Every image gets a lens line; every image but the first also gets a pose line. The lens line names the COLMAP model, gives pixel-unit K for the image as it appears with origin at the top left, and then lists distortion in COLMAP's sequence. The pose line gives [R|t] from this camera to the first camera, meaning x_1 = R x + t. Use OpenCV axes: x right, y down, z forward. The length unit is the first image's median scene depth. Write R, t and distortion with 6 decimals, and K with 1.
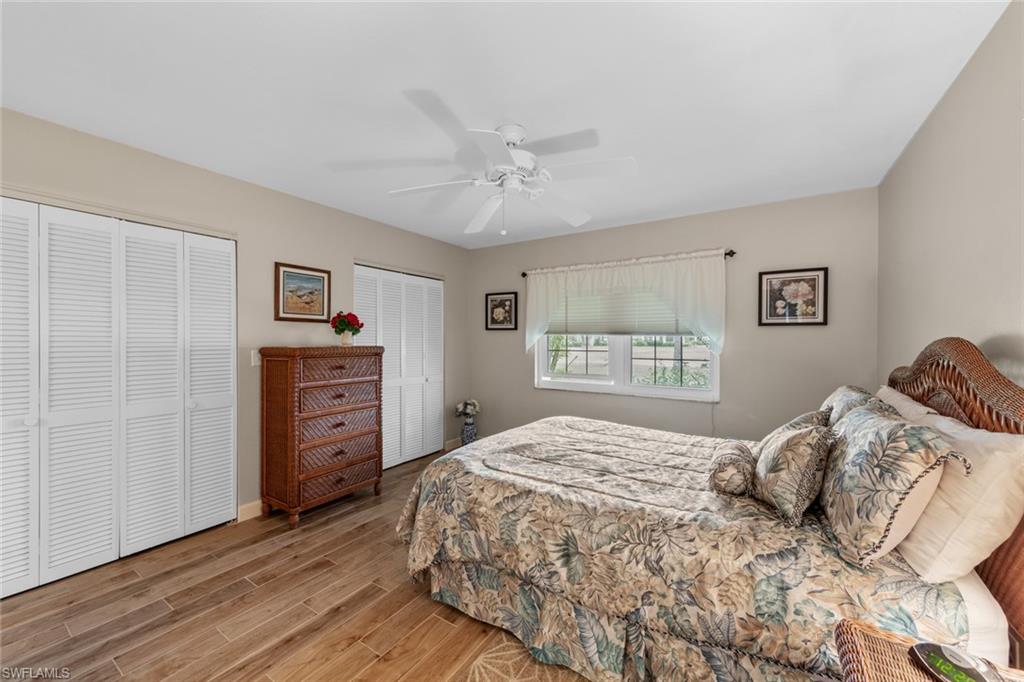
lens RADIAL K [[403.8, 0, 516.5], [0, 403.8, 340.0], [0, 0, 1]] dist [0.003241, -0.000797]
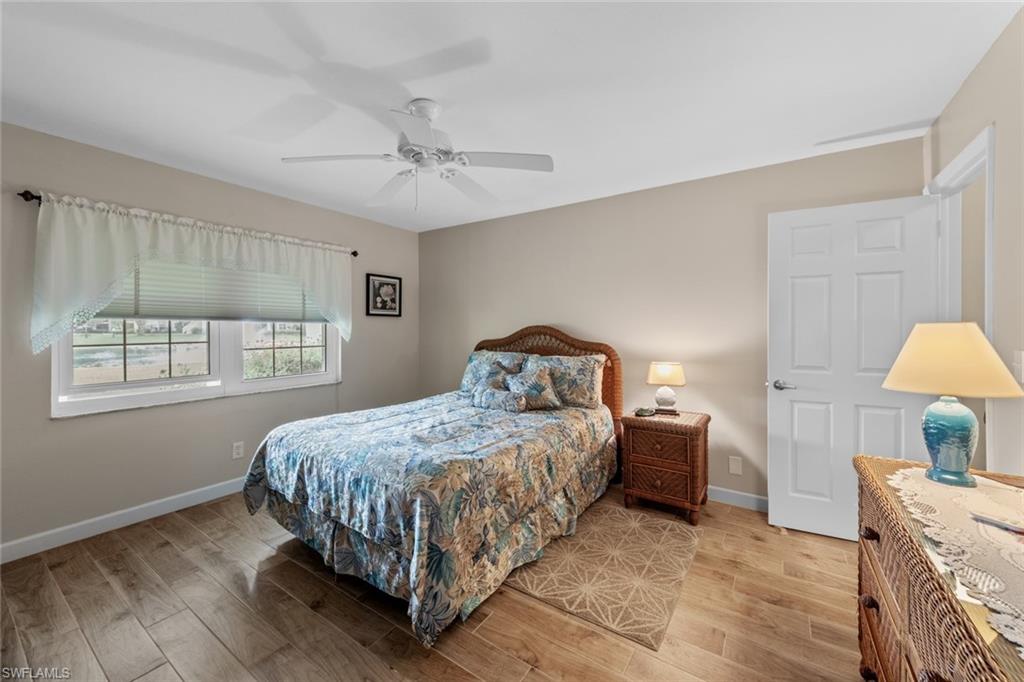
lens RADIAL K [[403.8, 0, 514.3], [0, 403.8, 332.6], [0, 0, 1]] dist [0.003241, -0.000797]
pose [[-0.013416, -0.013886, 0.999814, -0.692807], [0.002270, 0.999901, 0.013918, 0.001417], [-0.999907, 0.002456, -0.013383, 0.581574]]
